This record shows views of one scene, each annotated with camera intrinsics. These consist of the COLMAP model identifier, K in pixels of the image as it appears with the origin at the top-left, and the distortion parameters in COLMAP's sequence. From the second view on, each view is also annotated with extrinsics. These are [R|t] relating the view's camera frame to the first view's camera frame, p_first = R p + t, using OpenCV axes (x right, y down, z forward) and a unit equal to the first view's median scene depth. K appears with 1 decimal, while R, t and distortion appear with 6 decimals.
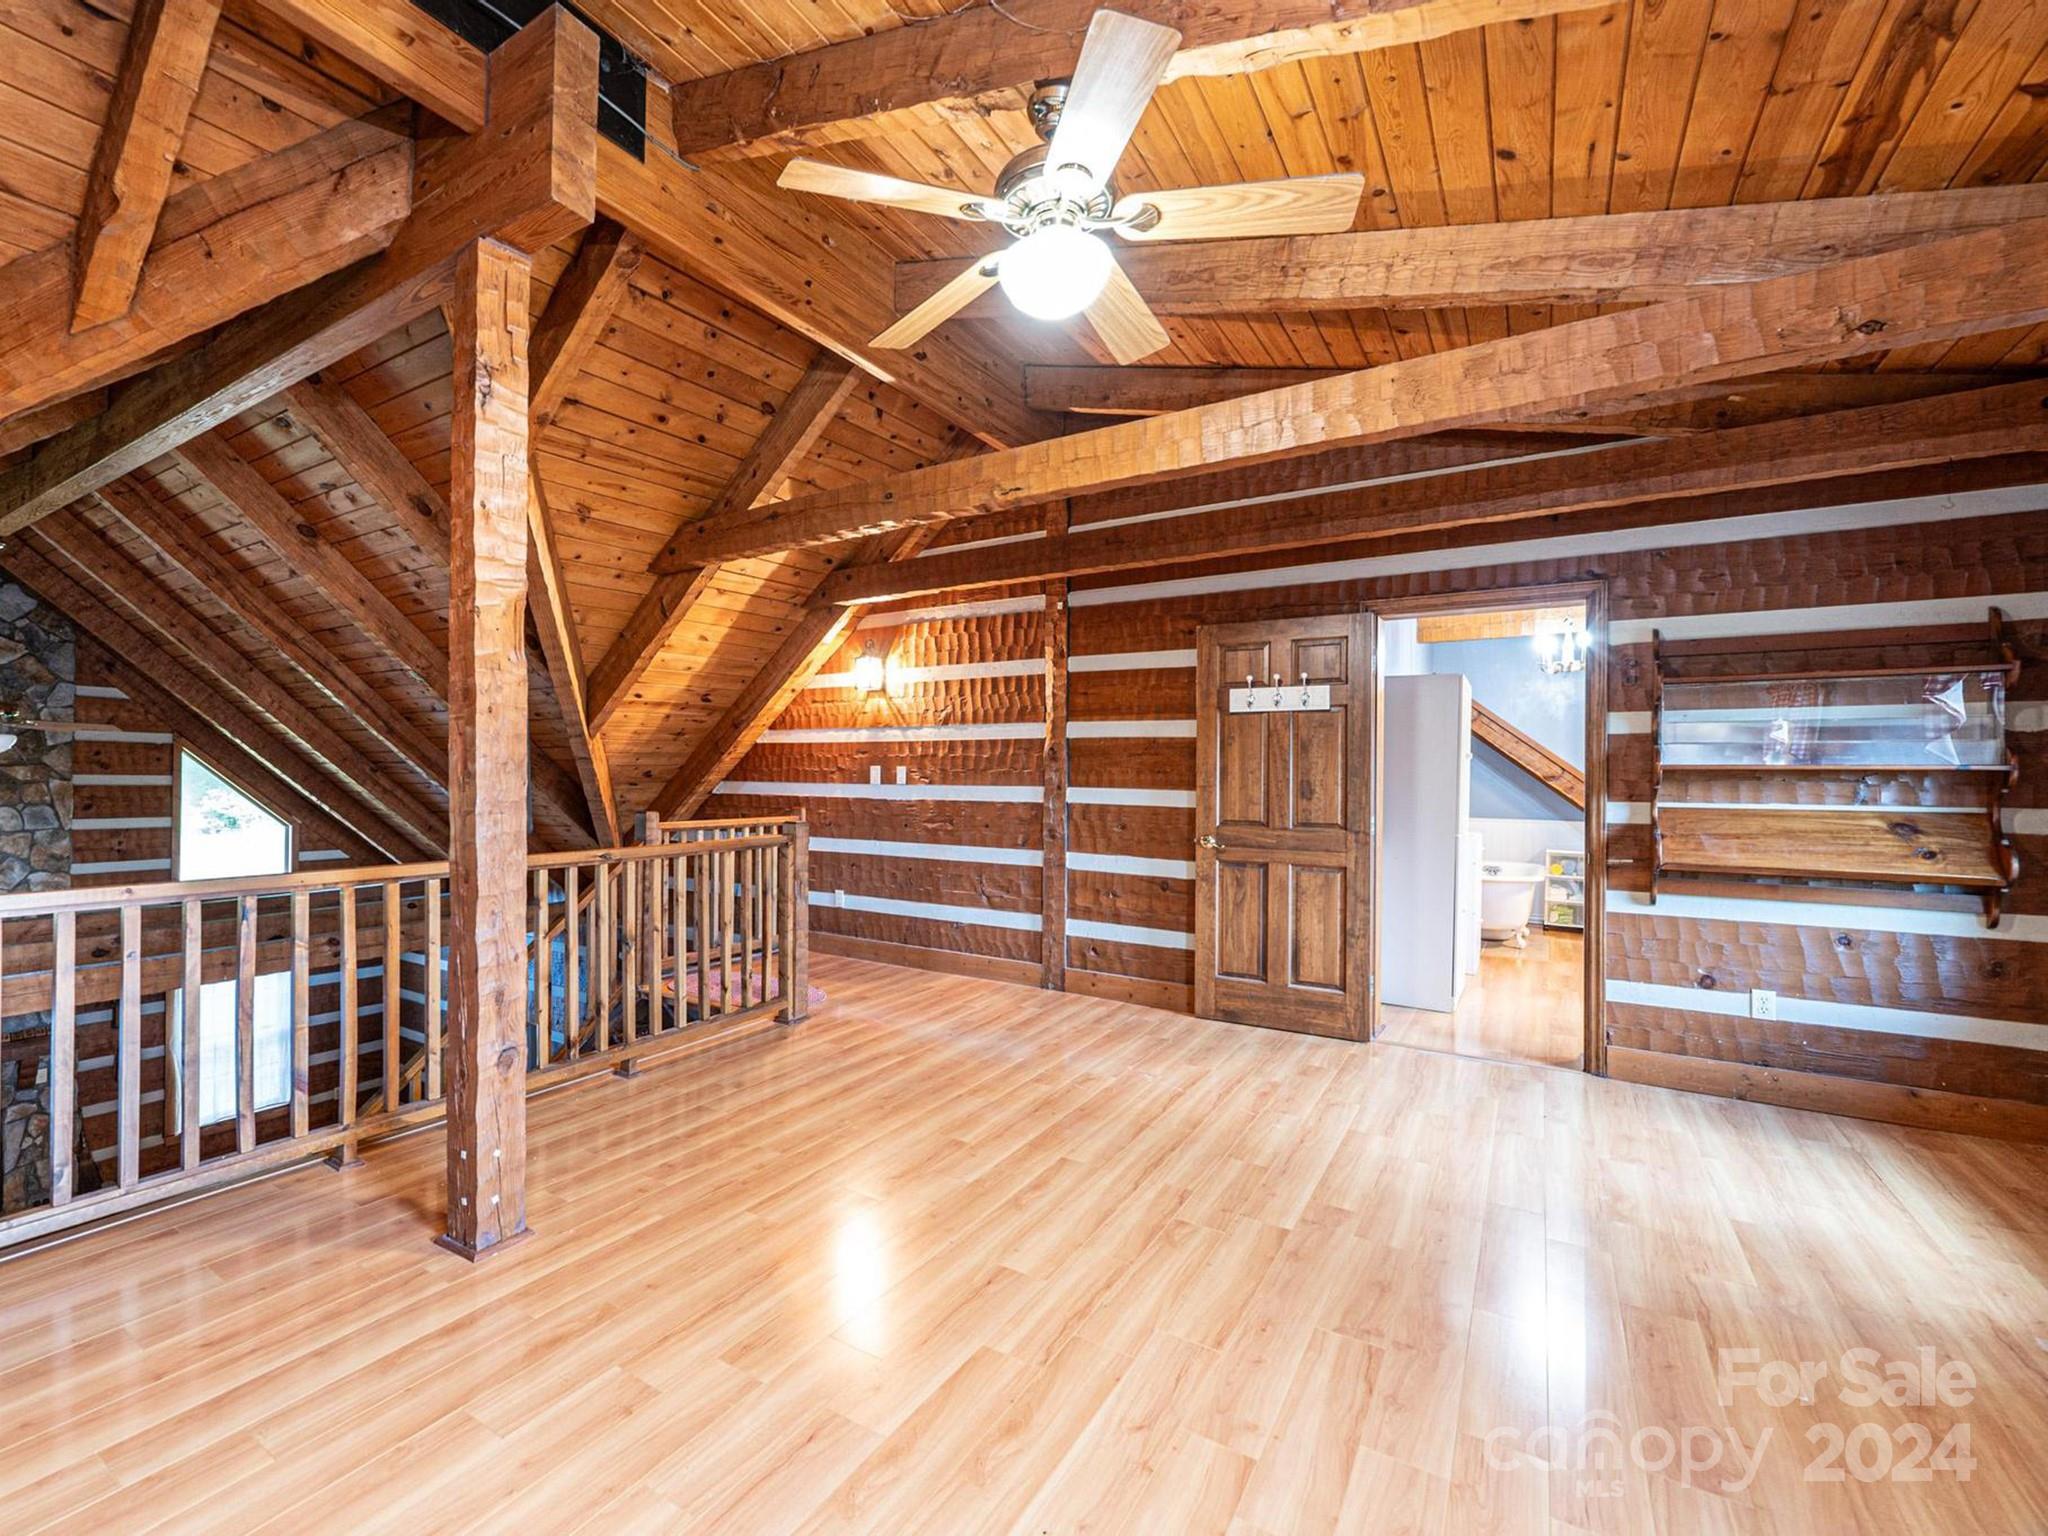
lens RADIAL K [[928.4, 0, 995.2], [0, 928.4, 774.8], [0, 0, 1]] dist [0.001052, 0.000143]
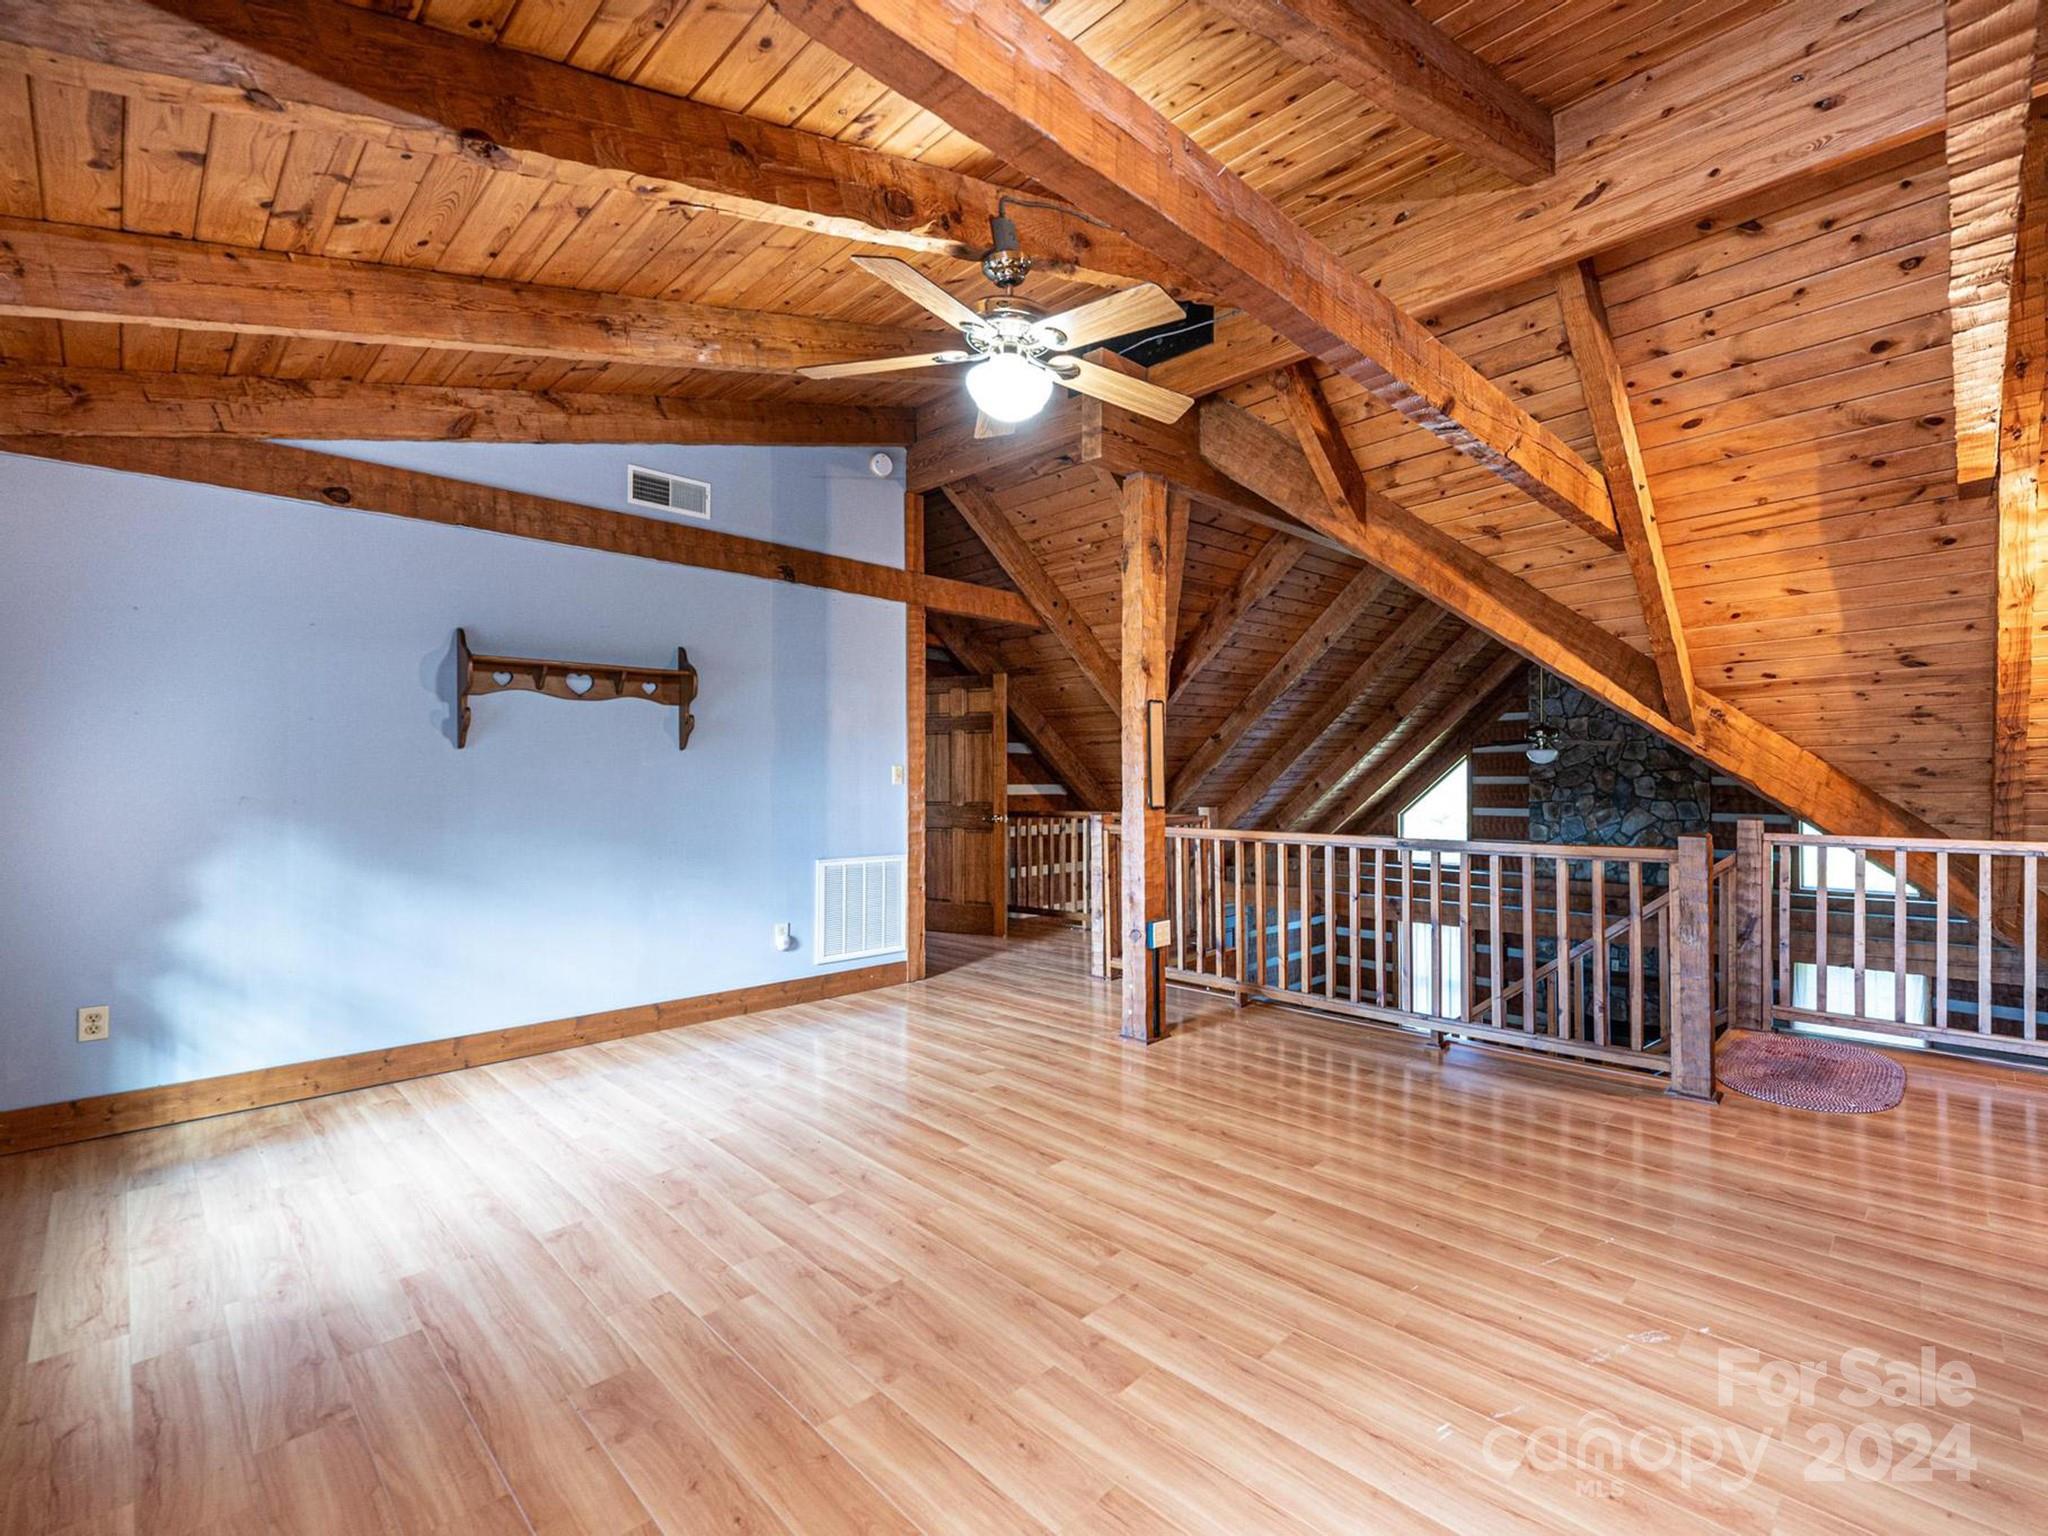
lens RADIAL K [[928.4, 0, 1035.6], [0, 928.4, 769.7], [0, 0, 1]] dist [0.001052, 0.000143]
pose [[-0.262822, -0.013700, -0.964747, 0.895875], [0.003404, 0.999880, -0.015126, 0.011926], [0.964838, -0.007260, -0.262744, 0.936380]]
